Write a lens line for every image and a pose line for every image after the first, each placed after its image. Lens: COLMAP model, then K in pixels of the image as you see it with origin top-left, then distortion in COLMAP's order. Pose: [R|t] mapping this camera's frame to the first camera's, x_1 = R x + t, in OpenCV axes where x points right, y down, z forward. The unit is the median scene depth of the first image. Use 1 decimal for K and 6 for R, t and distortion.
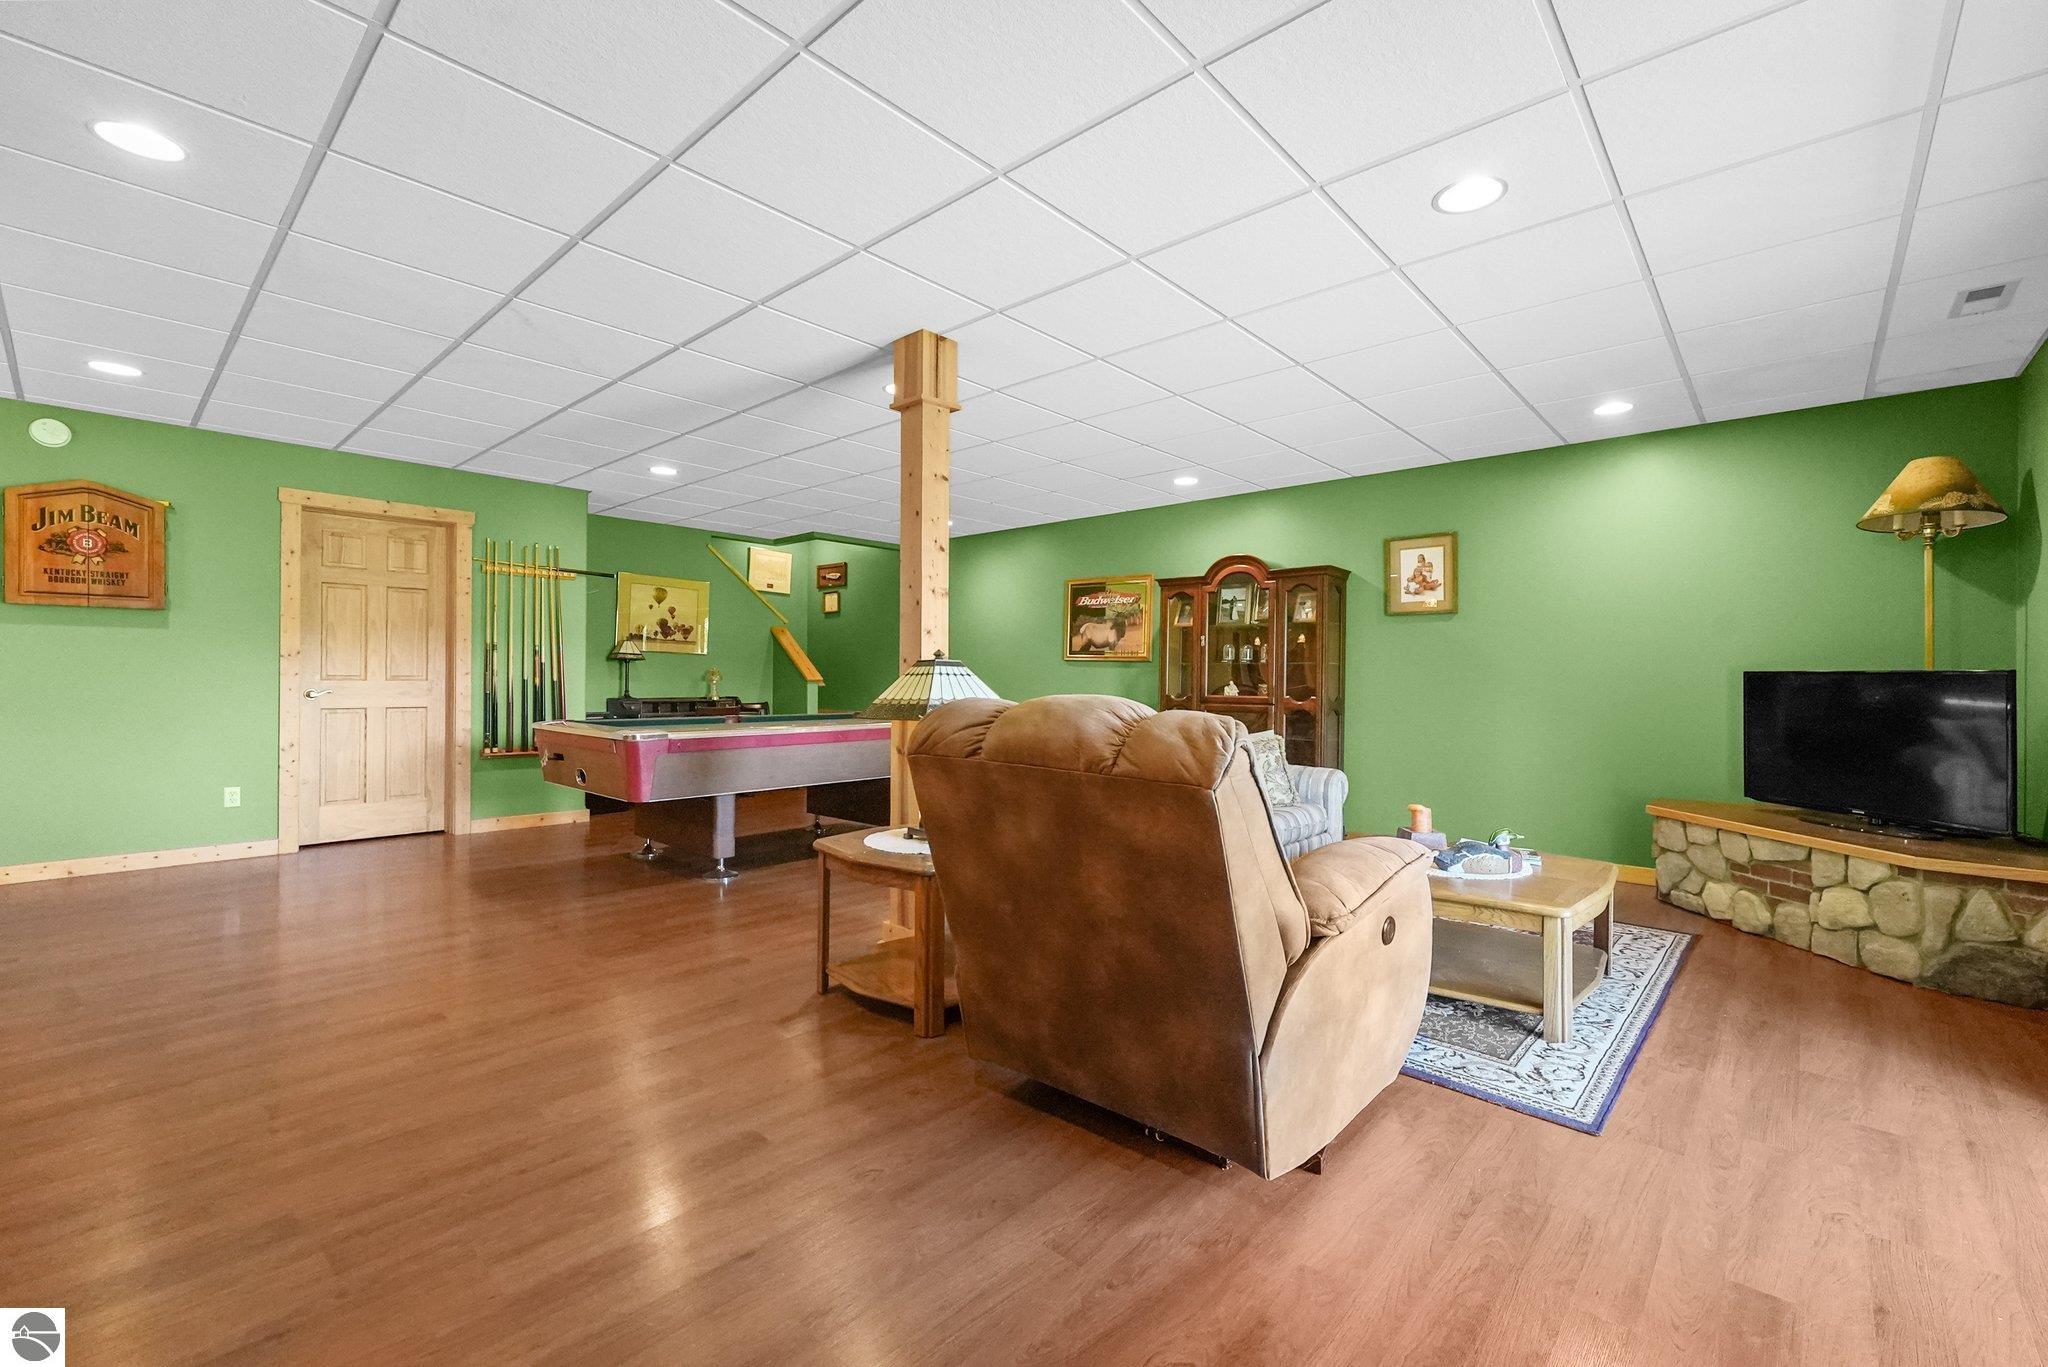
lens RADIAL K [[857.4, 0, 1037.9], [0, 857.4, 675.1], [0, 0, 1]] dist [0.000064, 0.000525]
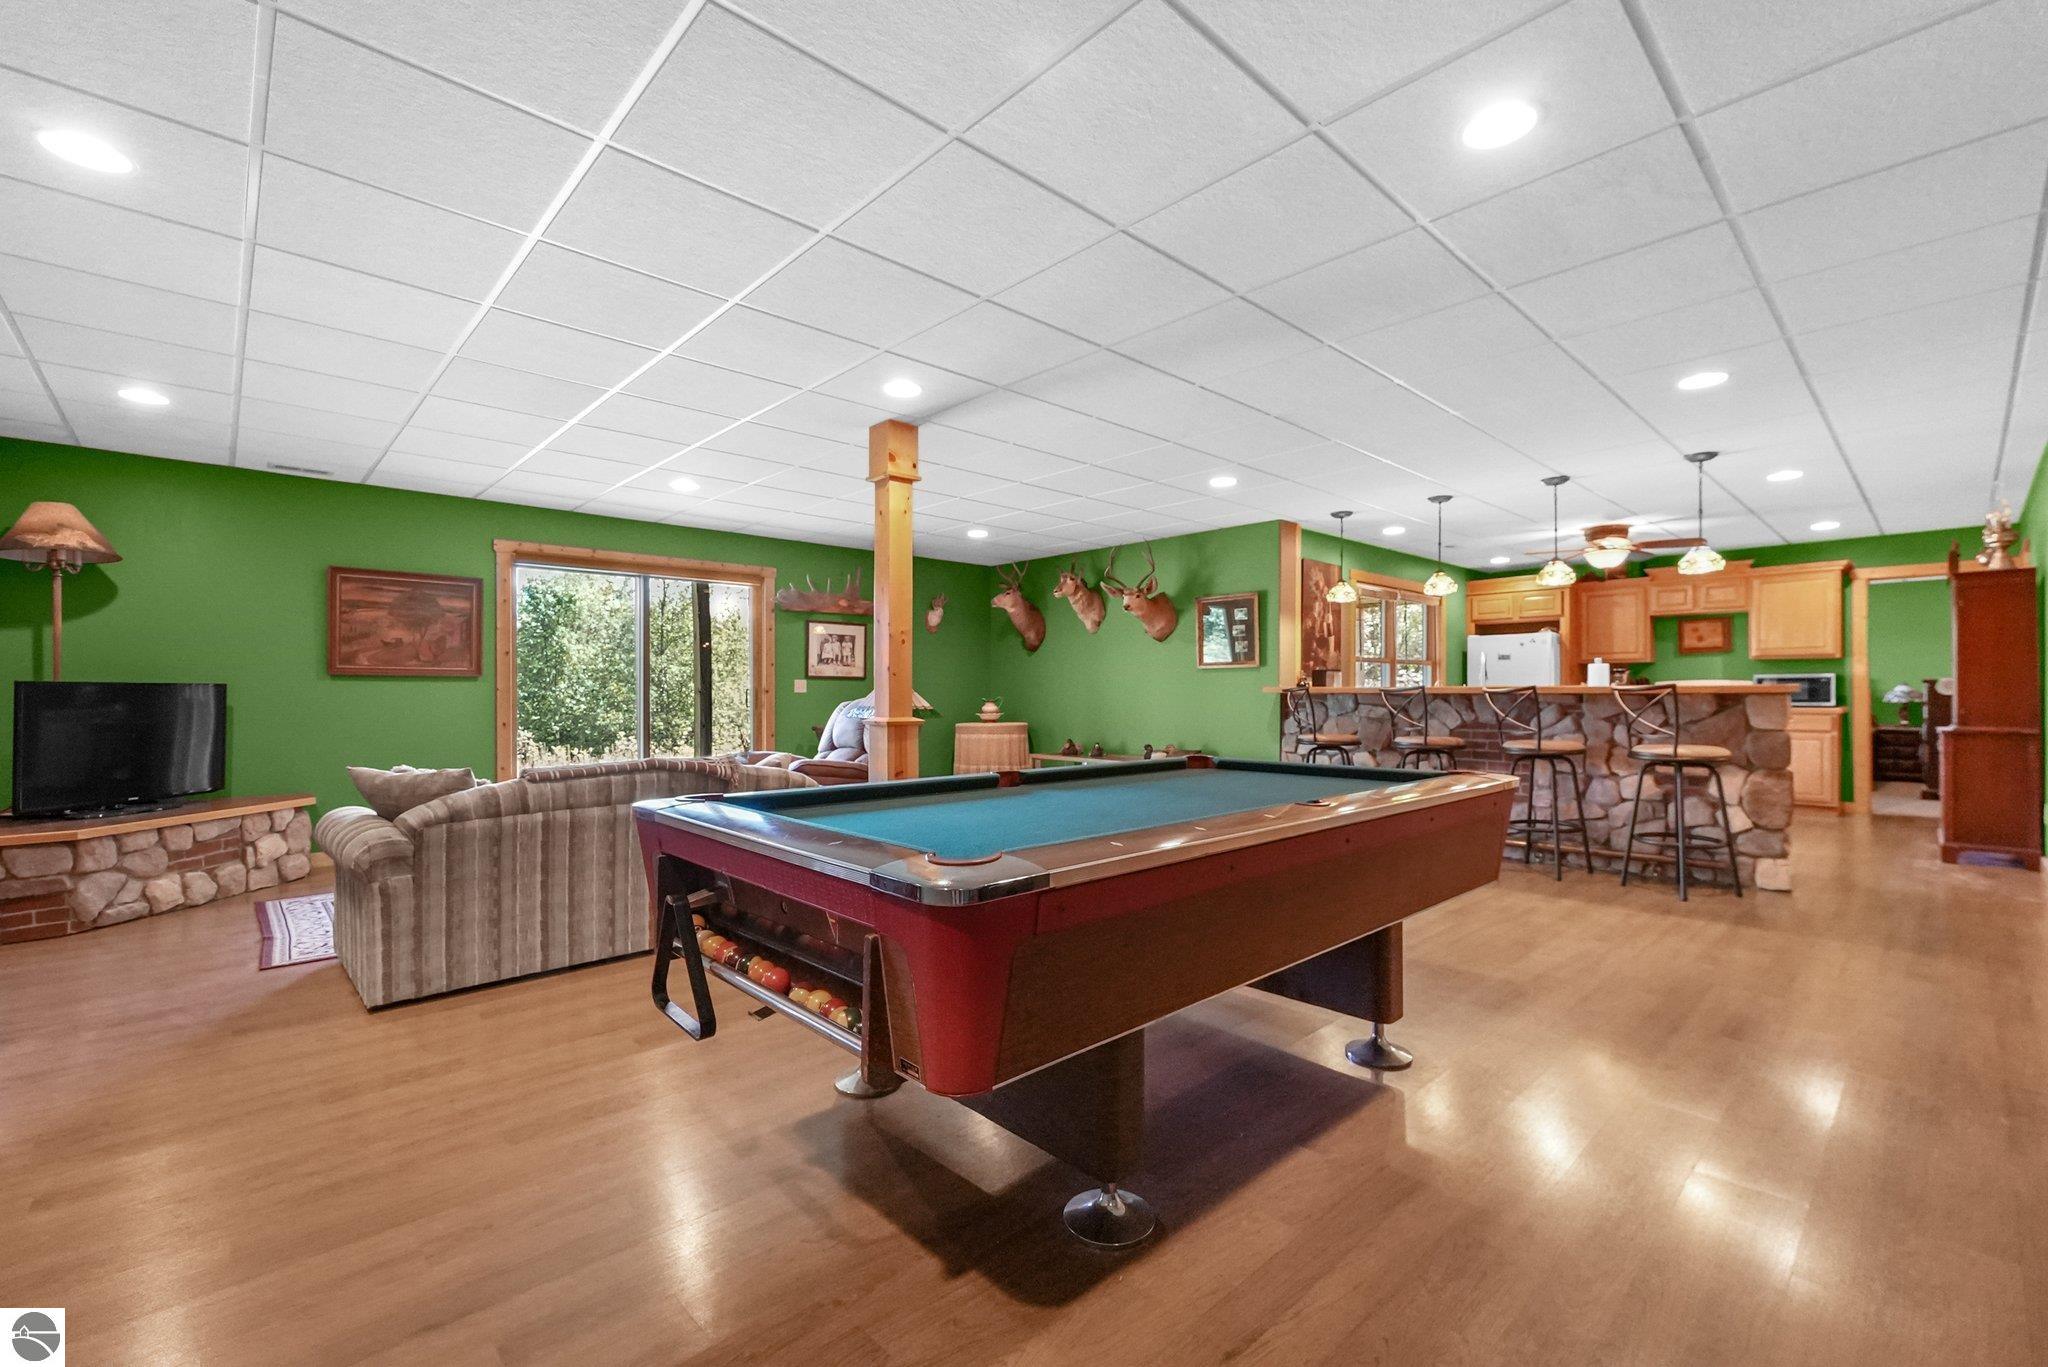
lens RADIAL K [[876.8, 0, 1028.7], [0, 876.8, 693.5], [0, 0, 1]] dist [0.010784, -0.000010]
pose [[-0.995899, -0.006932, 0.090210, -0.371599], [-0.007148, 0.999972, -0.002073, 0.003458], [-0.090194, -0.002710, -0.995921, 1.892626]]
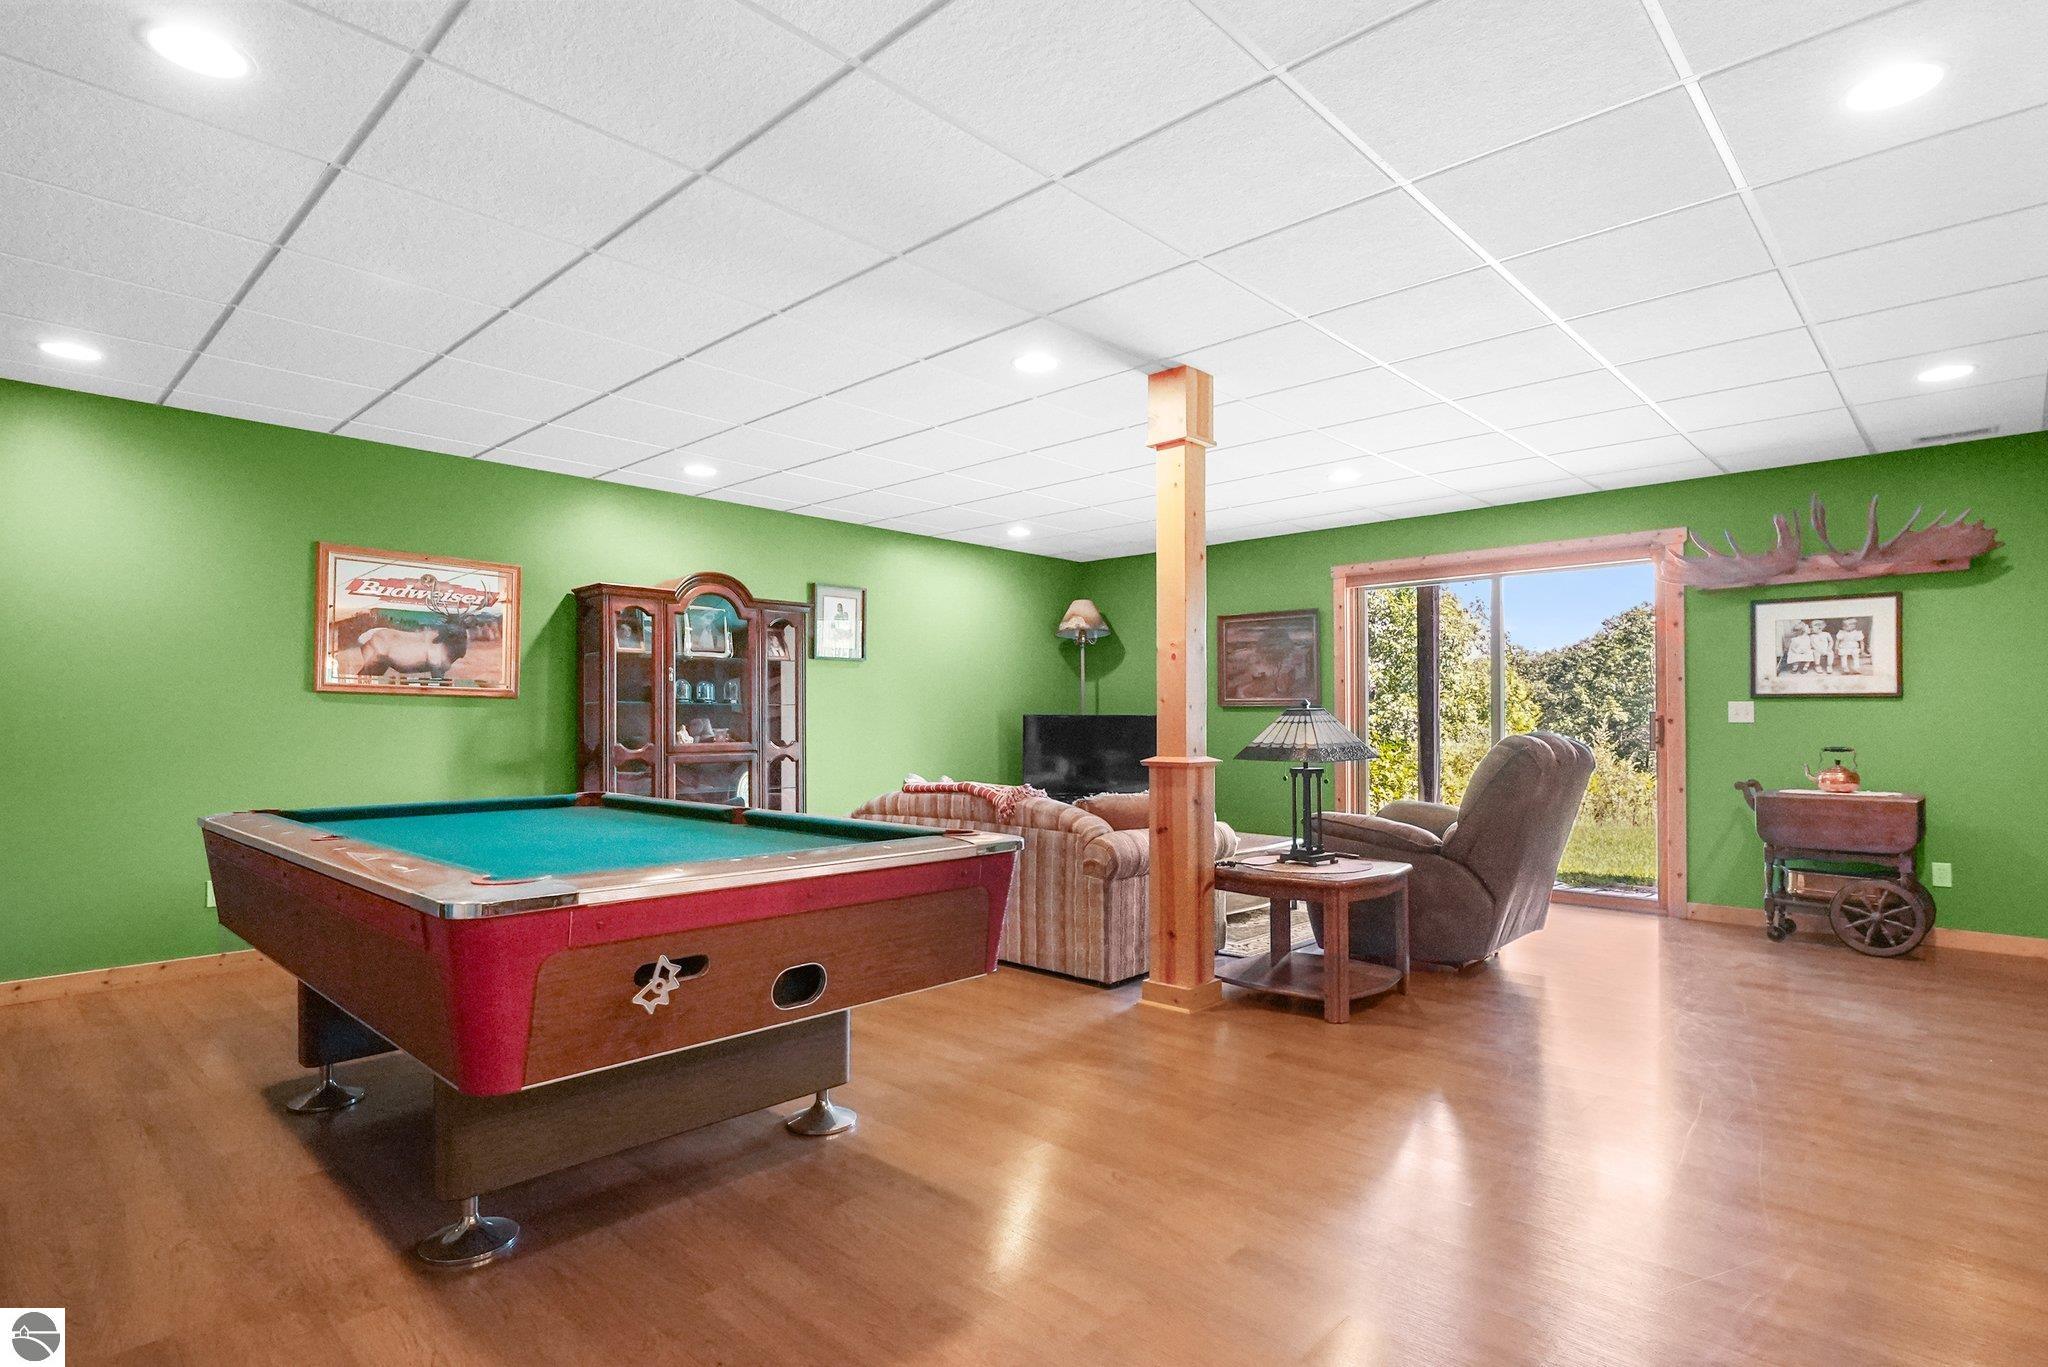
lens RADIAL K [[1047.0, 0, 1034.4], [0, 1047.0, 709.6], [0, 0, 1]] dist [-0.000464, -0.000276]
pose [[0.022781, 0.003156, 0.999736, -1.088754], [-0.002839, 0.999991, -0.003093, -0.008752], [-0.999736, -0.002768, 0.022789, 0.947005]]
